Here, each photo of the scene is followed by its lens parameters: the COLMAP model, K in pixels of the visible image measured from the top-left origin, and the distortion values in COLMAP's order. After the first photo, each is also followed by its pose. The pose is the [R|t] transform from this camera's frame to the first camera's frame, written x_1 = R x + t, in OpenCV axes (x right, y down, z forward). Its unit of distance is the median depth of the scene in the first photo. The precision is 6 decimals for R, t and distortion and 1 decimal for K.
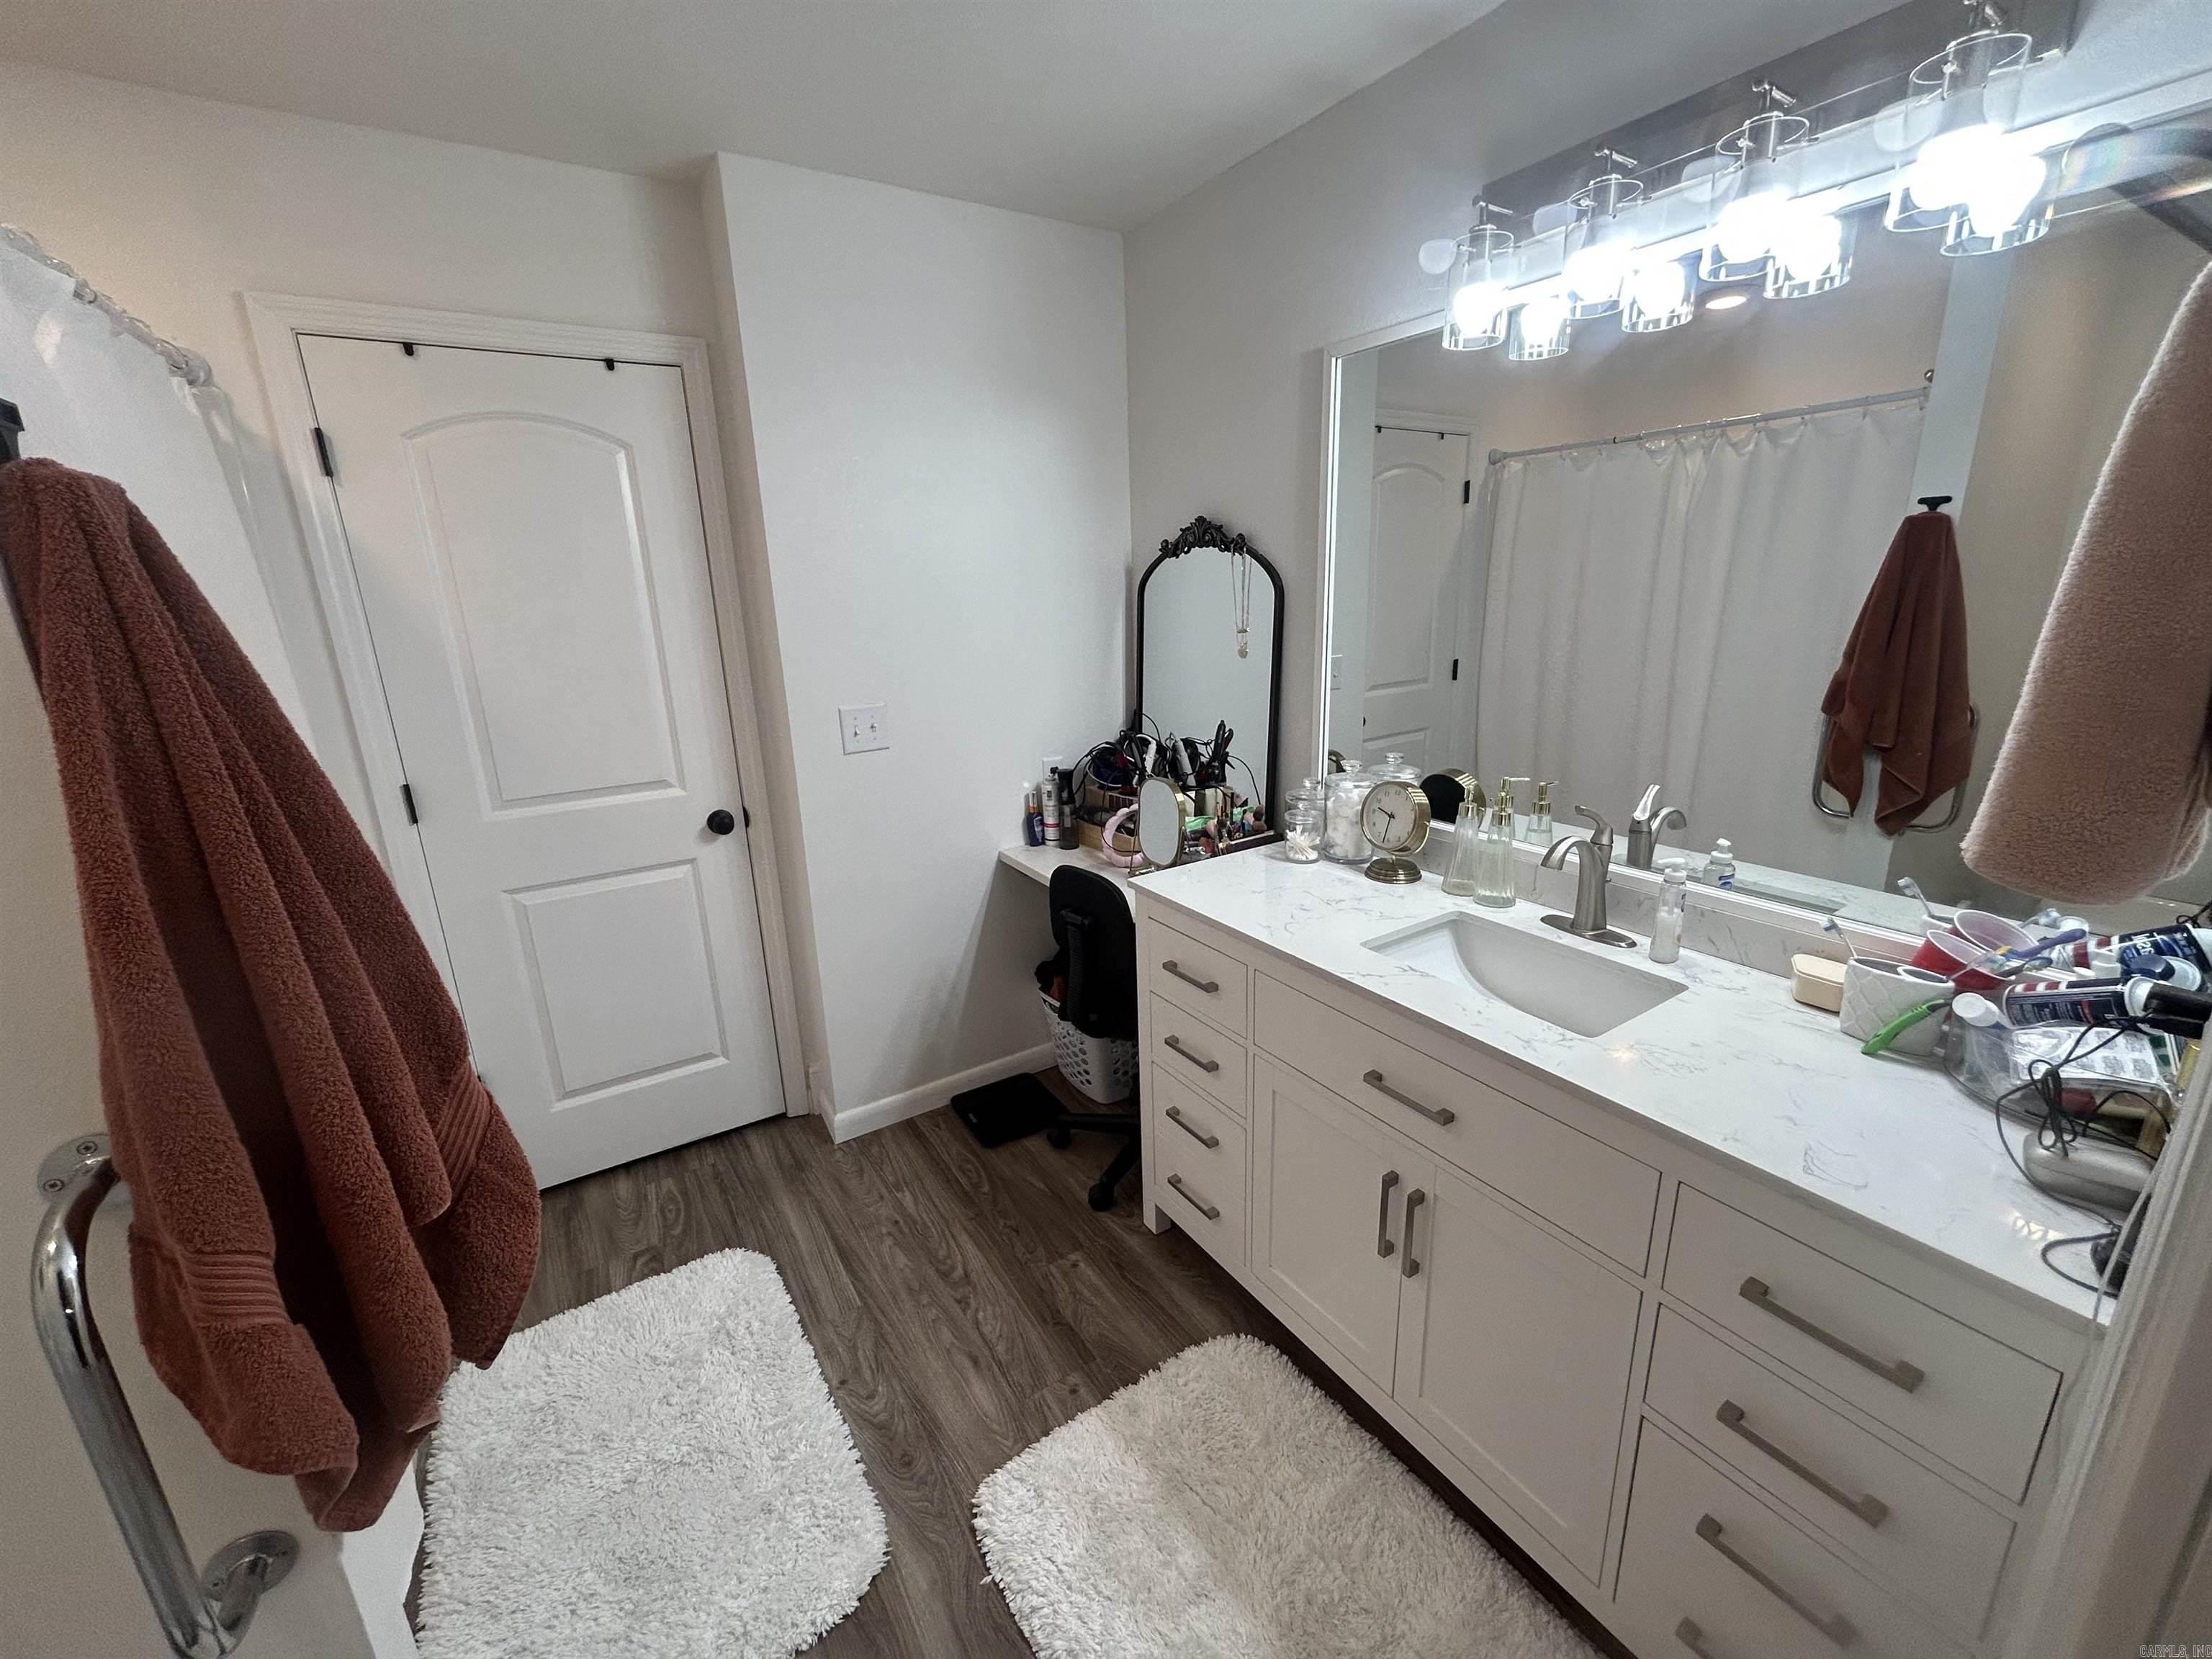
lens RADIAL K [[896.2, 0, 1107.5], [0, 896.2, 839.4], [0, 0, 1]] dist [-0.000910, 0.000441]
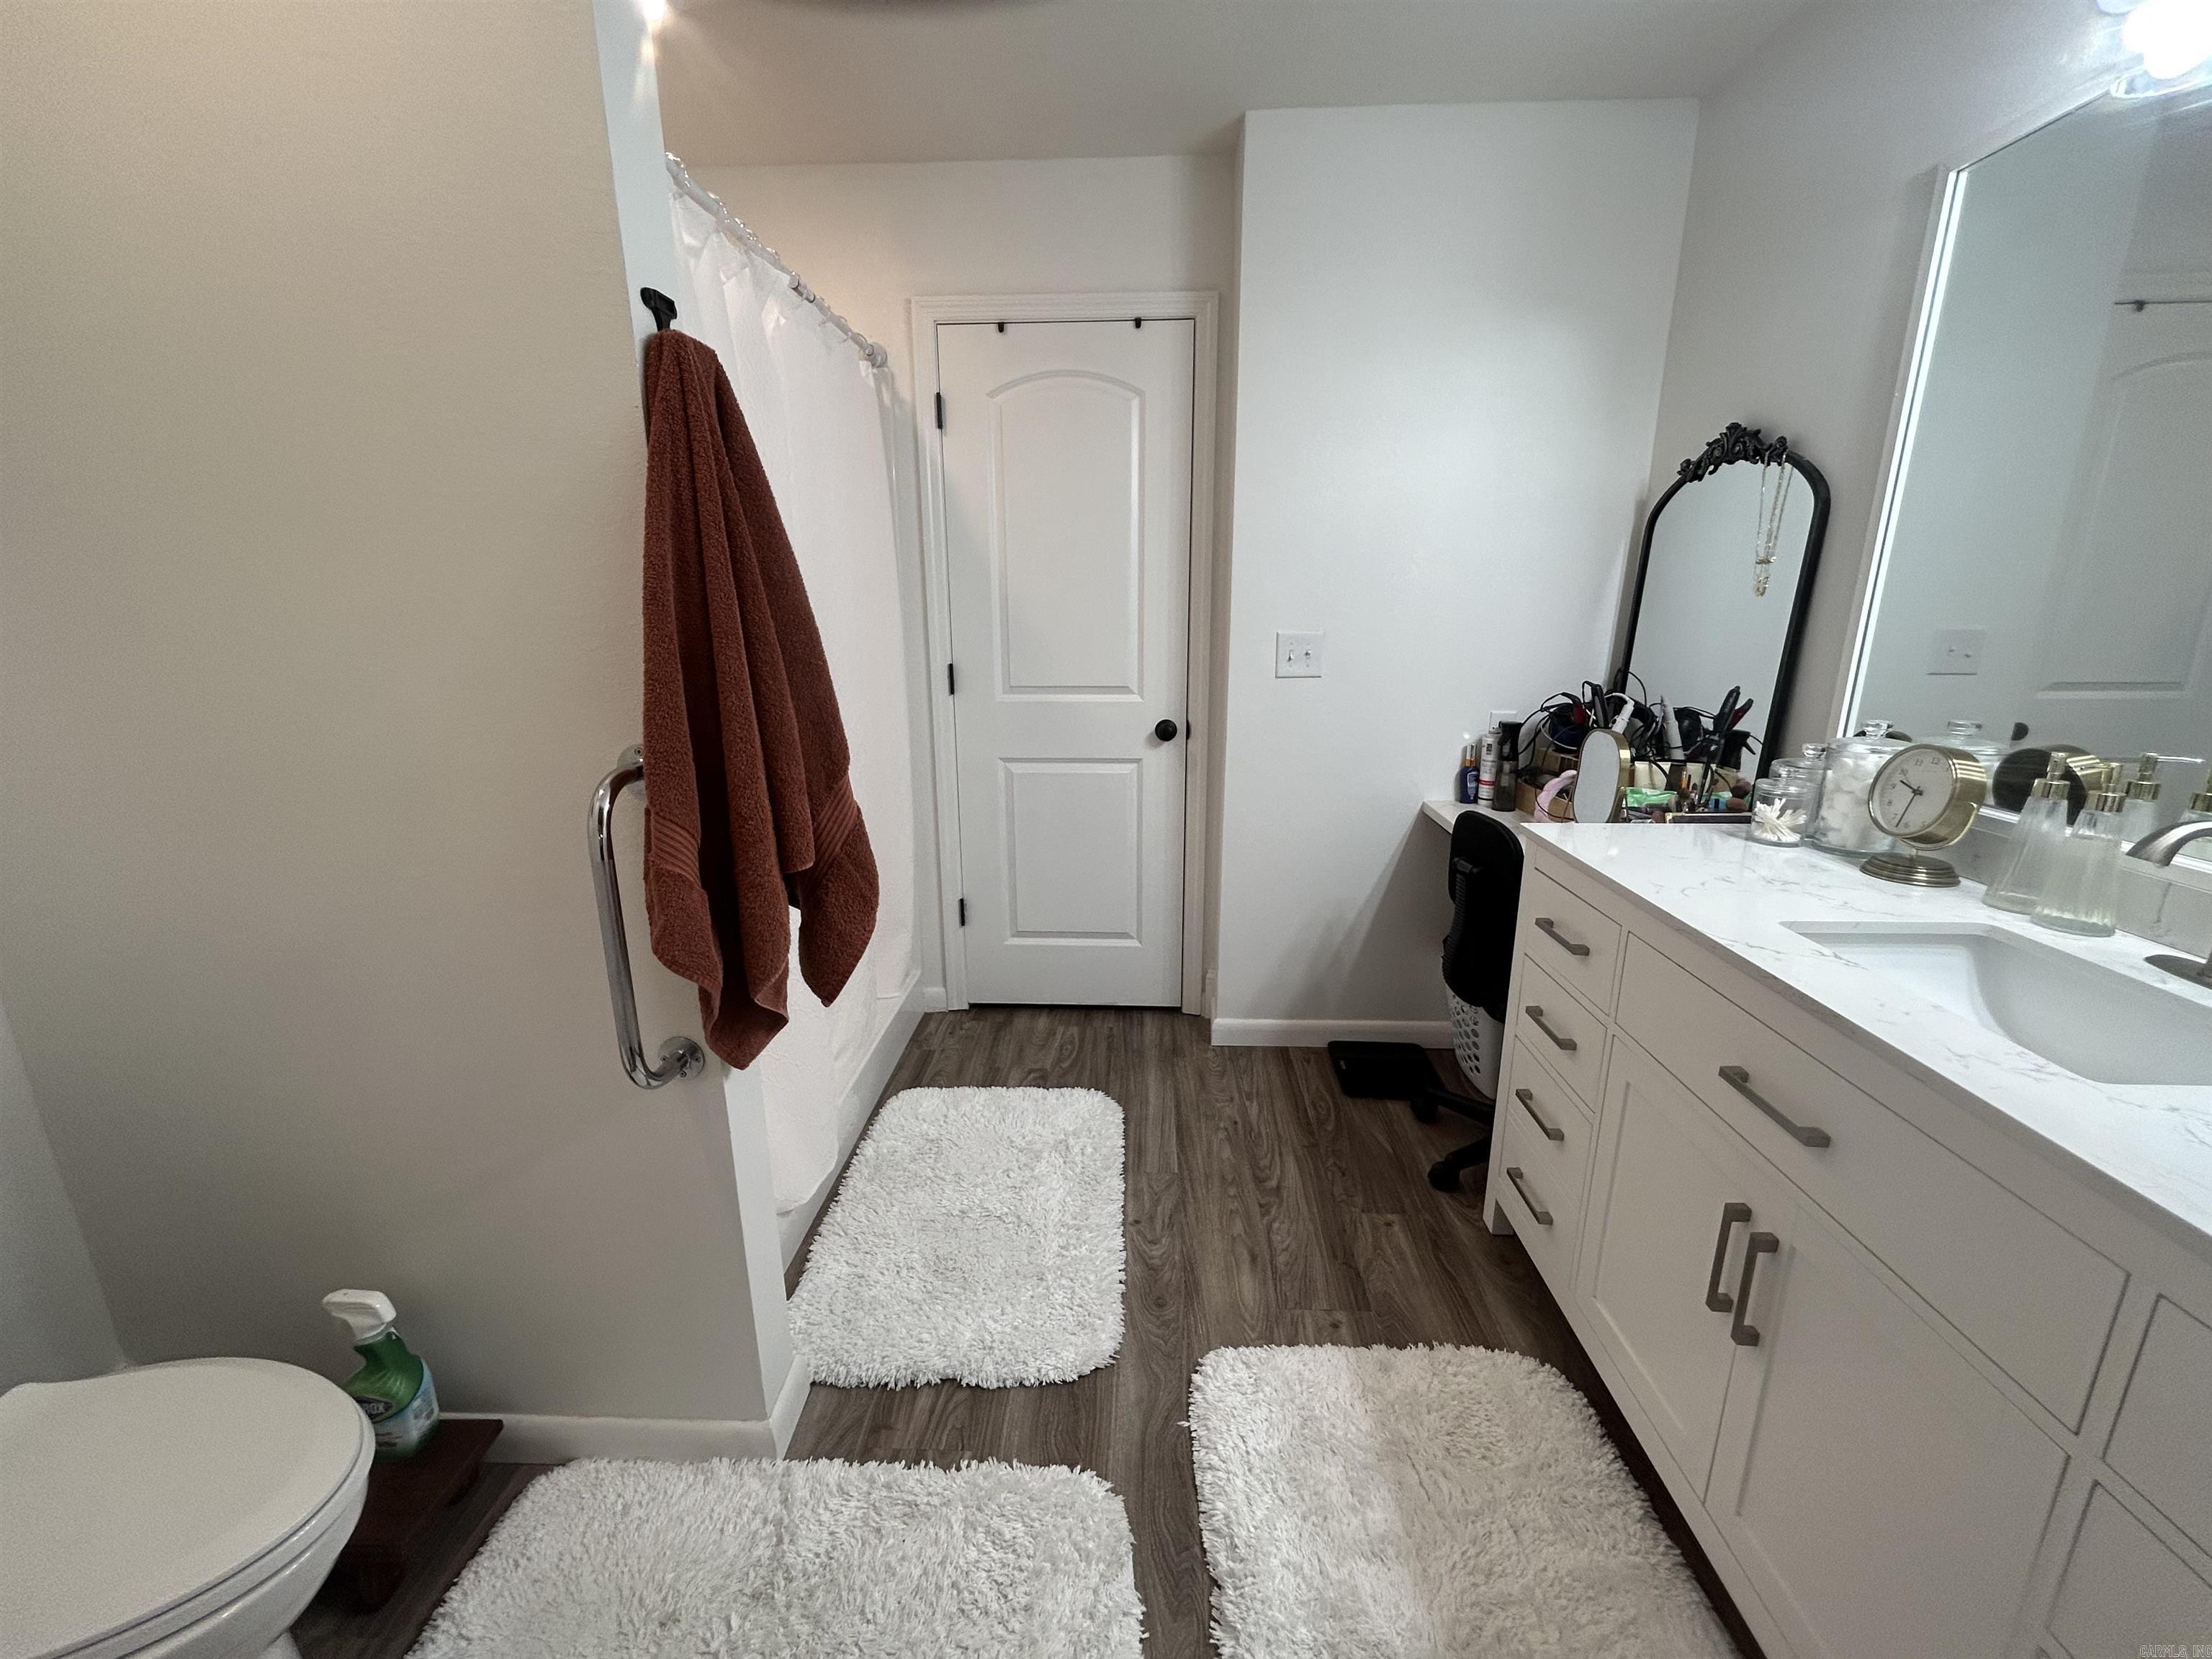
lens RADIAL K [[896.2, 0, 1104.8], [0, 896.2, 839.7], [0, 0, 1]] dist [-0.000910, 0.000441]
pose [[0.818956, 0.173909, -0.546871, 0.174947], [-0.177694, 0.982987, 0.046494, 0.092818], [0.545652, 0.059099, 0.835925, 0.029157]]
